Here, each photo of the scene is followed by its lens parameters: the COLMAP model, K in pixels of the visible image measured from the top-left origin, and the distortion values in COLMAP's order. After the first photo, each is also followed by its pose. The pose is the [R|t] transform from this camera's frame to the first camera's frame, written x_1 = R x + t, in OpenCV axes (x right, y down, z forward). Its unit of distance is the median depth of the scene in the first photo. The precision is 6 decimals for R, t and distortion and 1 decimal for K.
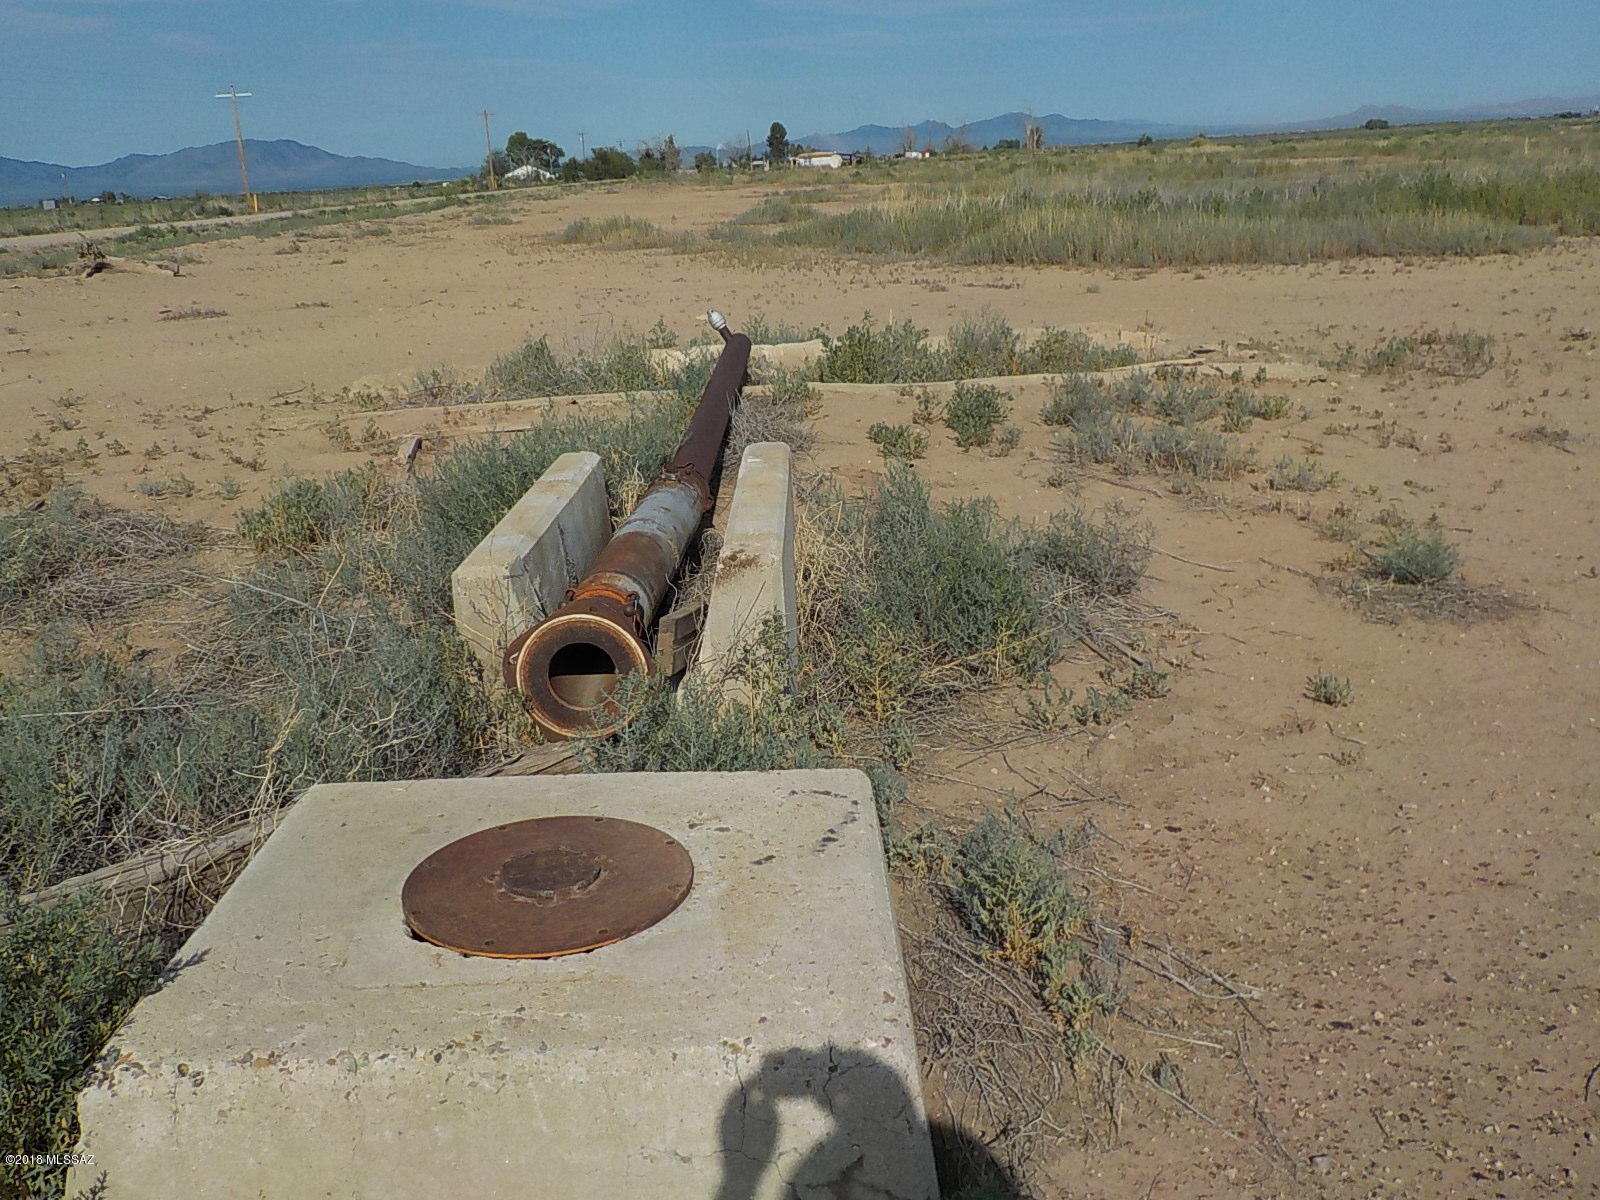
lens RADIAL K [[1437.6, 0, 793.6], [0, 1437.6, 602.2], [0, 0, 1]] dist [0.006893, -0.012093]
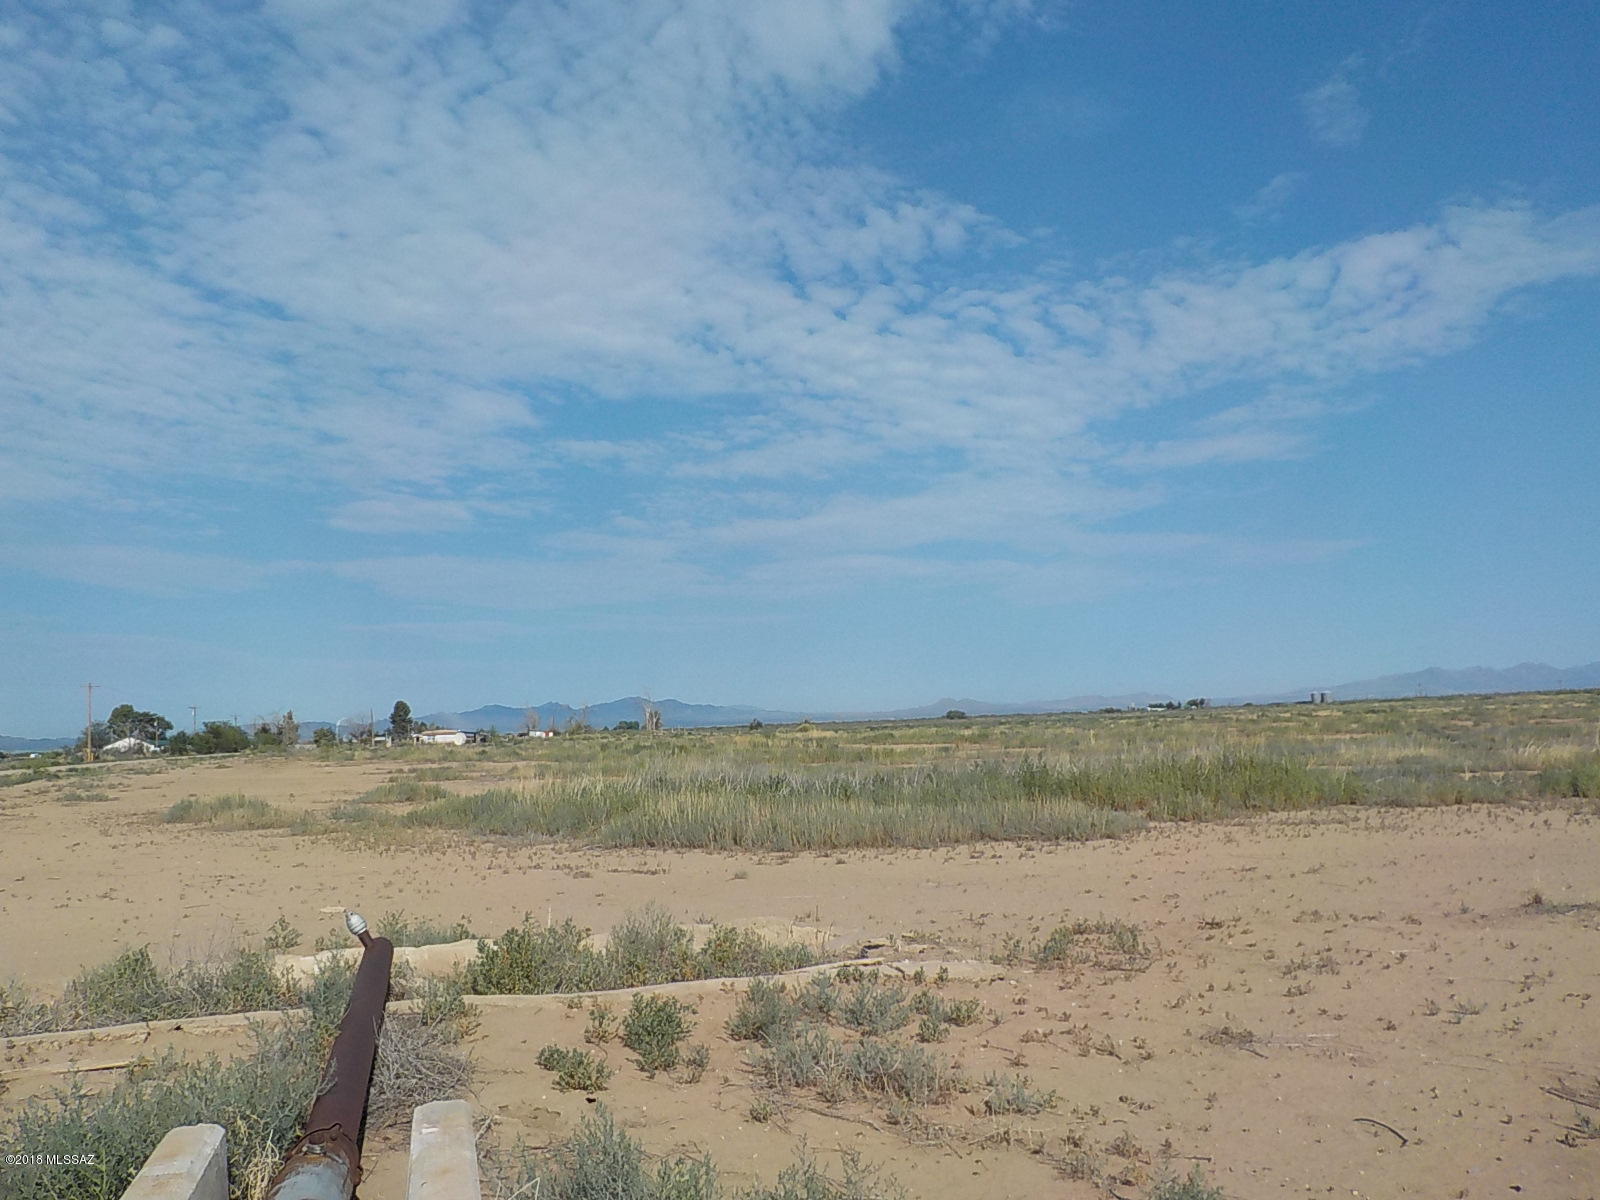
lens RADIAL K [[1437.6, 0, 786.1], [0, 1437.6, 605.9], [0, 0, 1]] dist [0.006893, -0.012093]
pose [[0.968493, 0.039047, 0.245961, -0.020806], [0.057575, 0.925770, -0.373677, -0.027341], [-0.242294, 0.376065, 0.894354, 0.056596]]
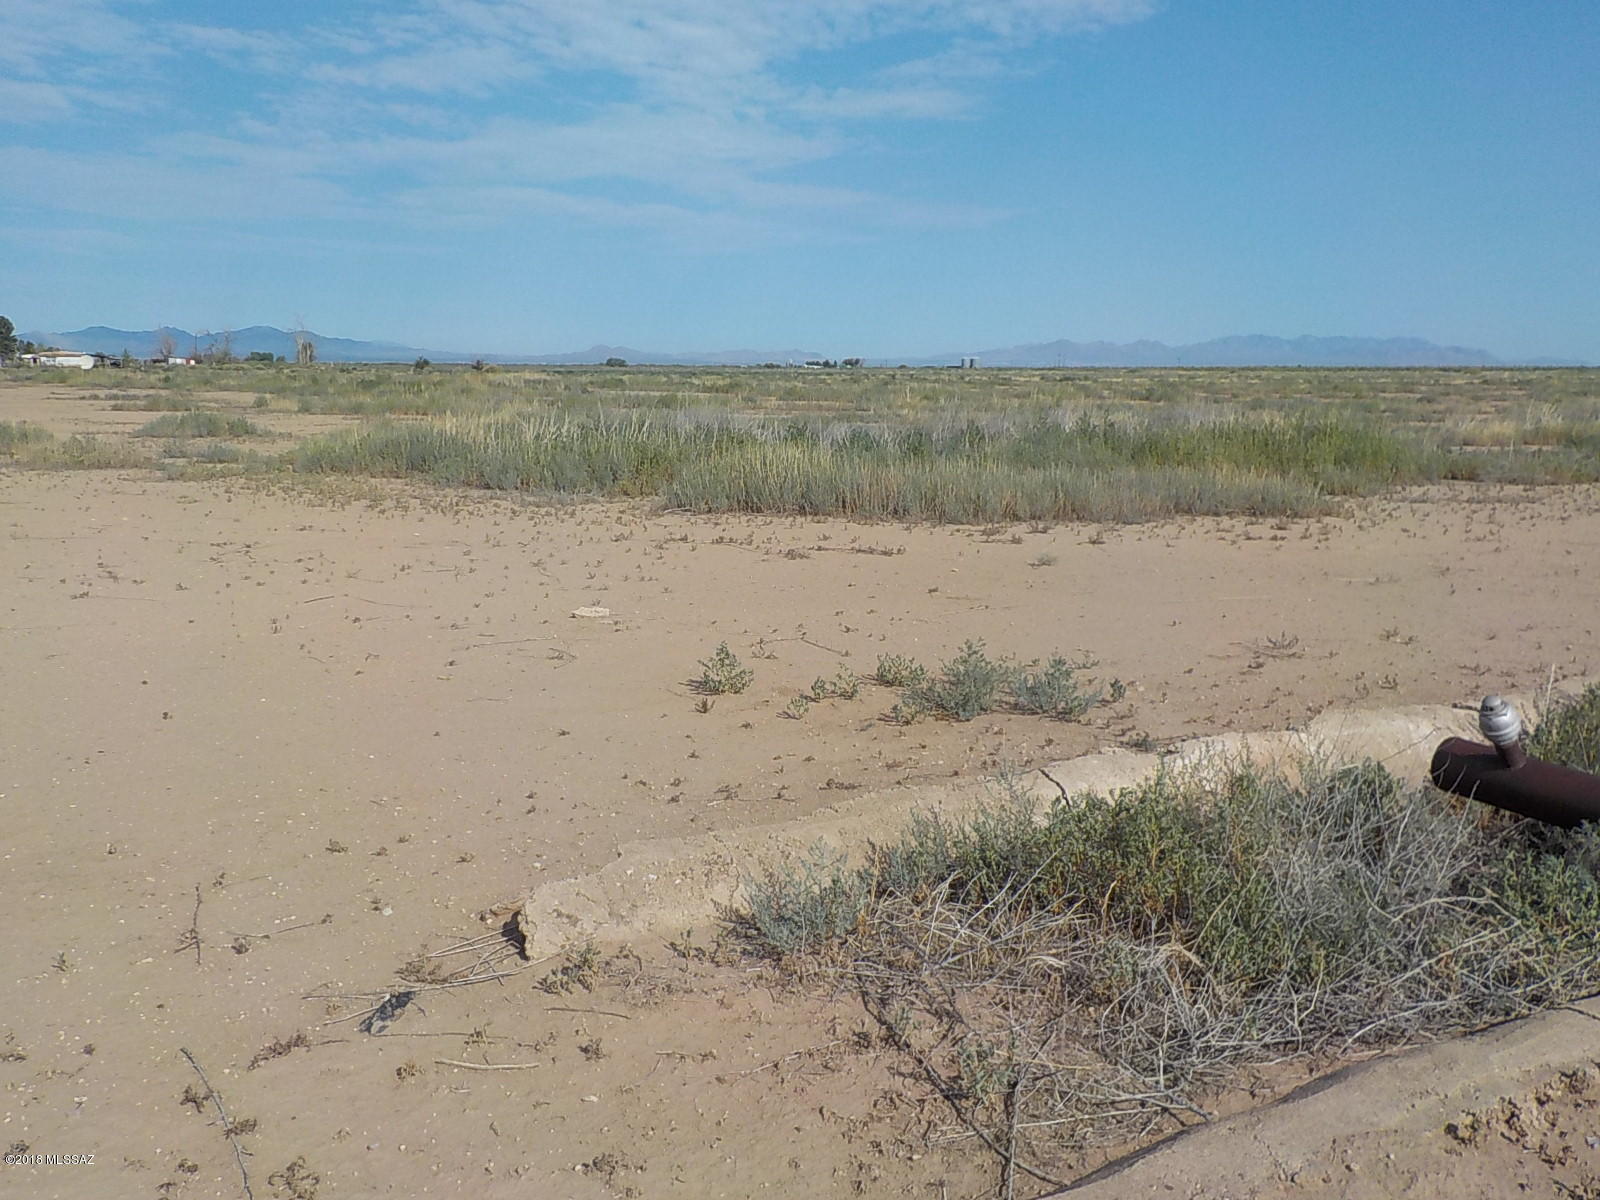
lens RADIAL K [[1437.6, 0, 770.9], [0, 1437.6, 607.4], [0, 0, 1]] dist [0.006893, -0.012093]
pose [[0.882754, -0.013112, 0.469653, -0.392882], [0.079820, 0.989265, -0.122409, -0.161528], [-0.463006, 0.145545, 0.874324, 0.592183]]
